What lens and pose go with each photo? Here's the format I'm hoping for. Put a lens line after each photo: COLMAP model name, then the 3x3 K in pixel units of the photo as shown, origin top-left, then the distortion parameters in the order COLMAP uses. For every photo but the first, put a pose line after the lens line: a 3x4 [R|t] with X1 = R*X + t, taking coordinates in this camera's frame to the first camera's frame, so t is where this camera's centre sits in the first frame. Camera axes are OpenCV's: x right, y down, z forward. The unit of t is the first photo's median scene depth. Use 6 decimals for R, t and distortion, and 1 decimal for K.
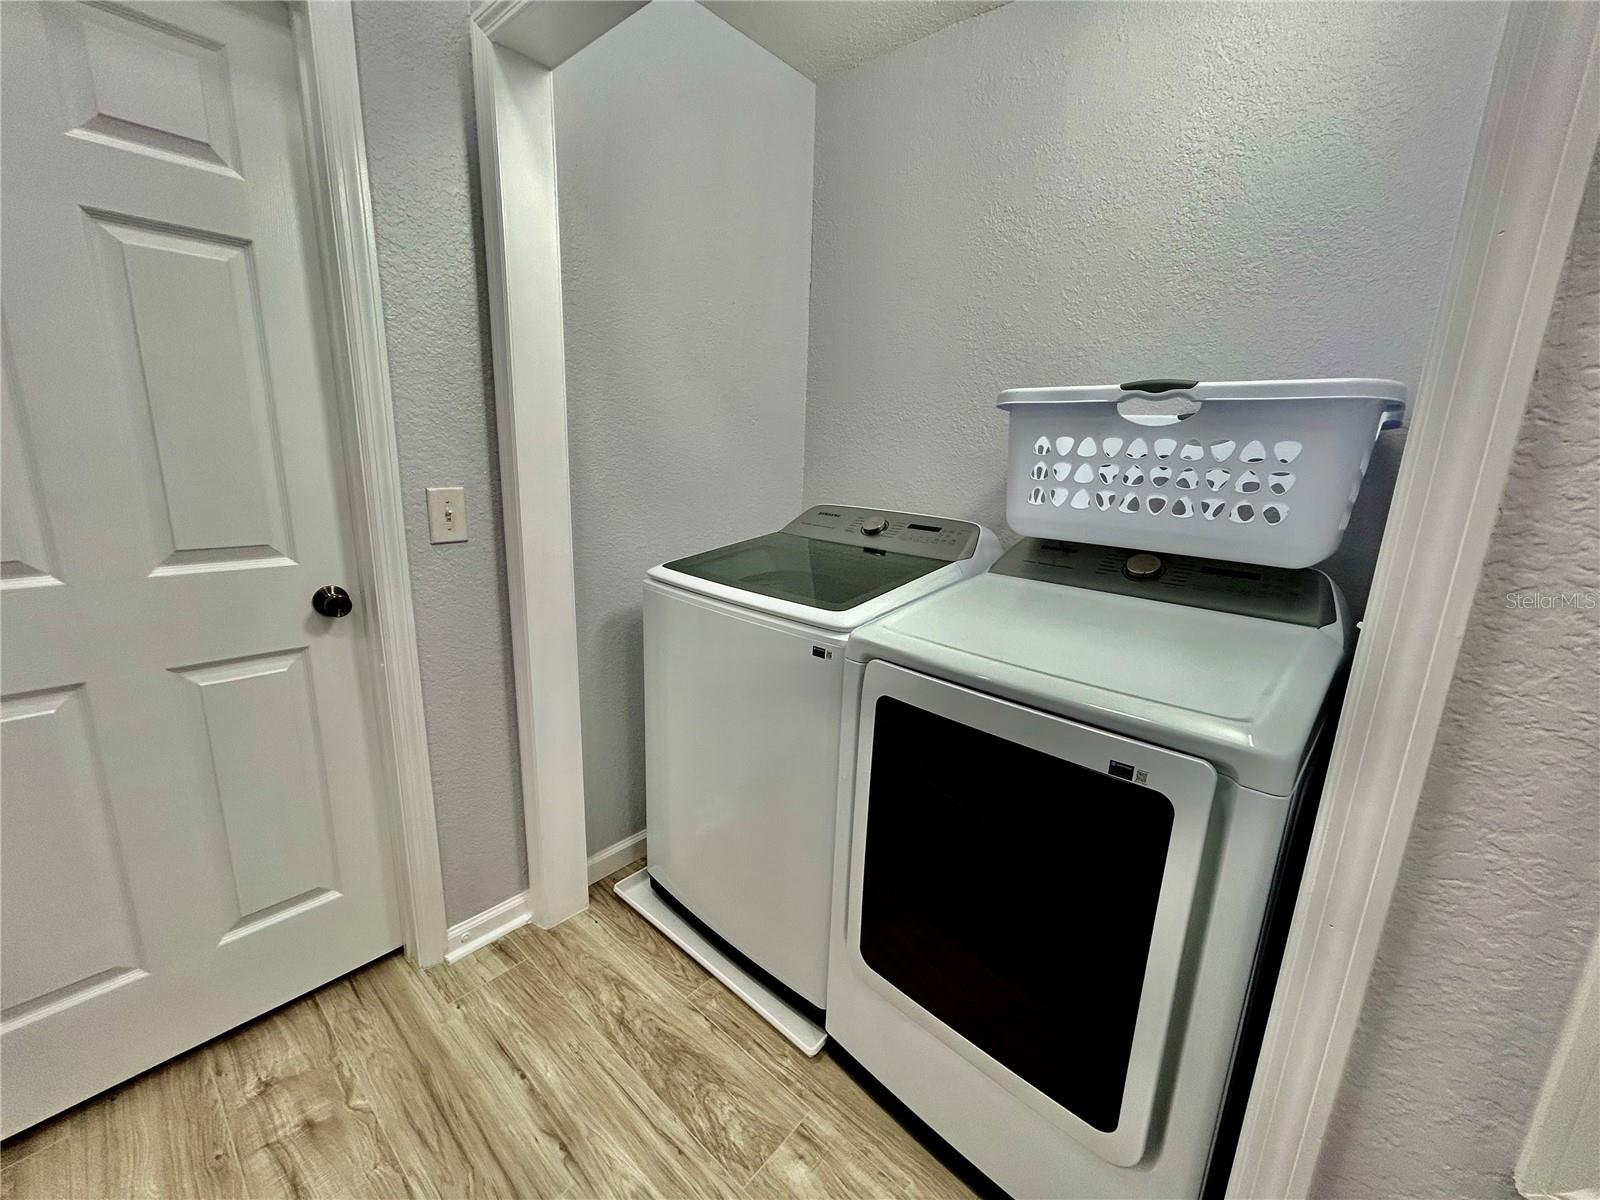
lens RADIAL K [[647.2, 0, 801.0], [0, 647.2, 598.3], [0, 0, 1]] dist [0.000063, 0.000432]
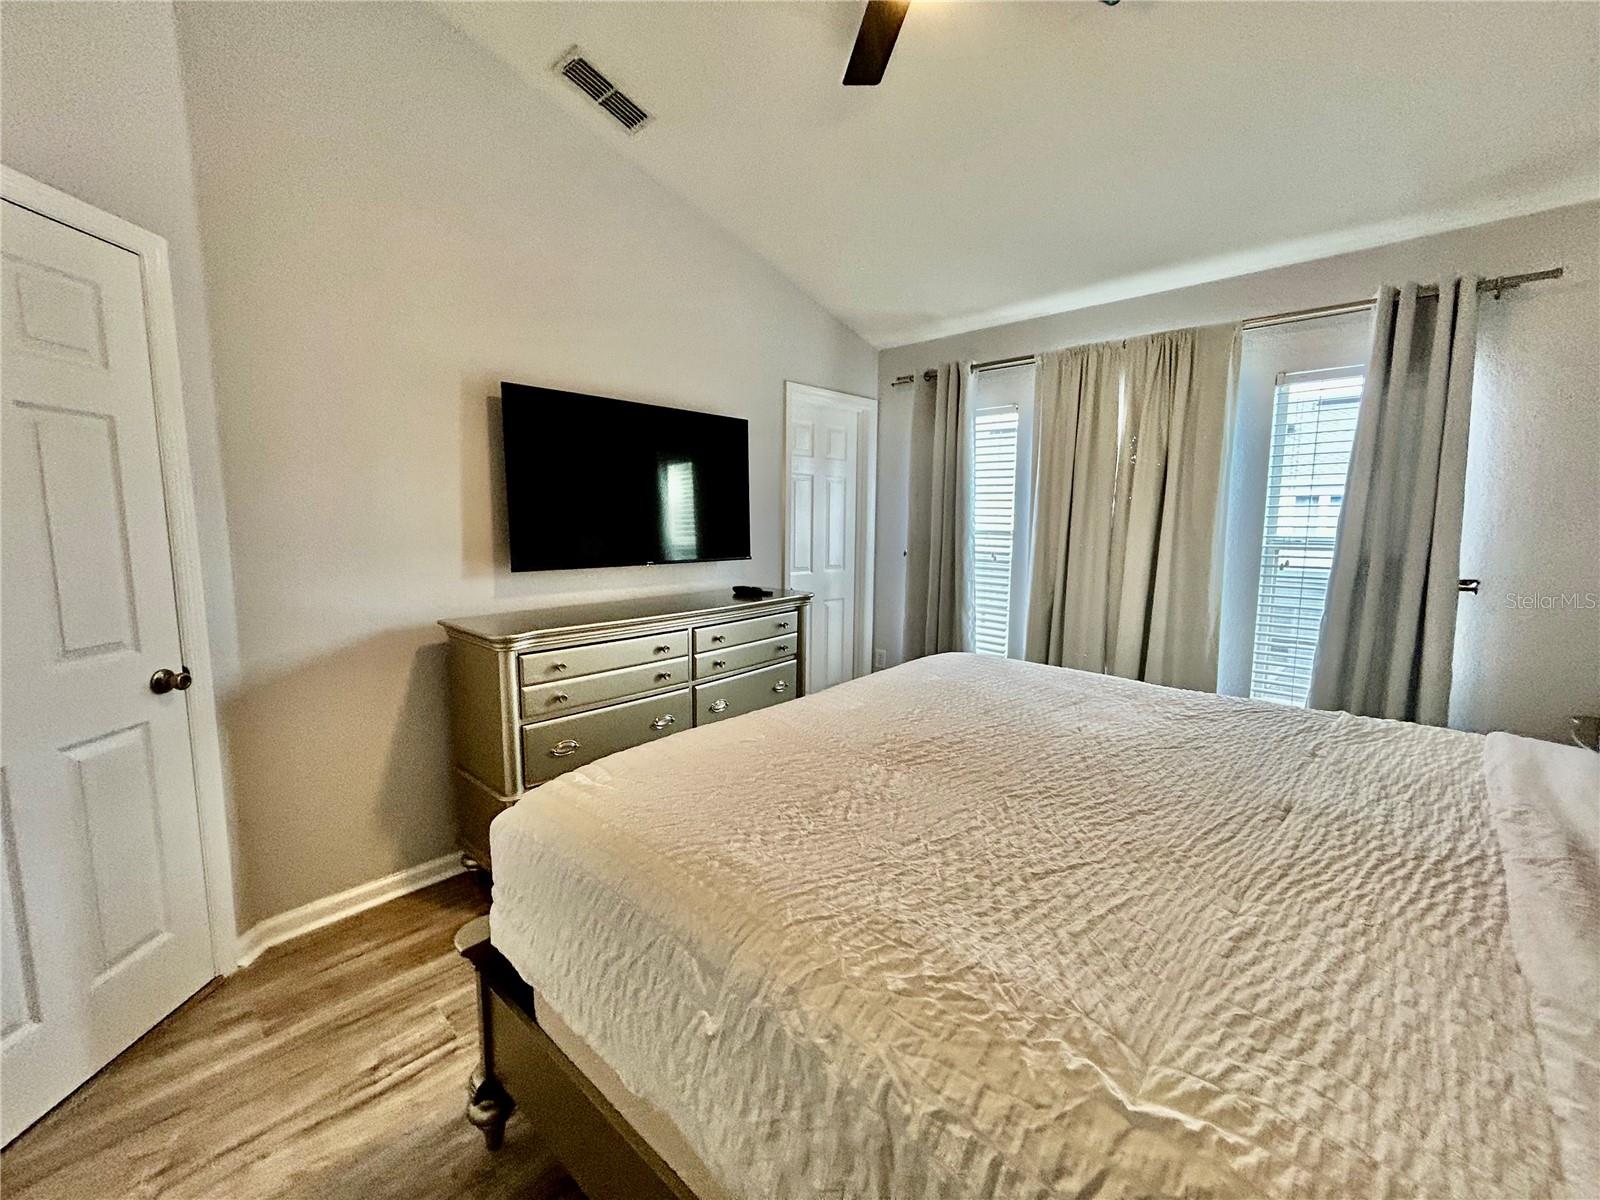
lens RADIAL K [[647.2, 0, 801.0], [0, 647.2, 598.3], [0, 0, 1]] dist [0.000063, 0.000432]
pose [[0.737194, -0.104174, 0.667602, -0.701275], [0.170428, 0.984765, -0.034529, 0.107374], [-0.653834, 0.139233, 0.743717, -0.847364]]
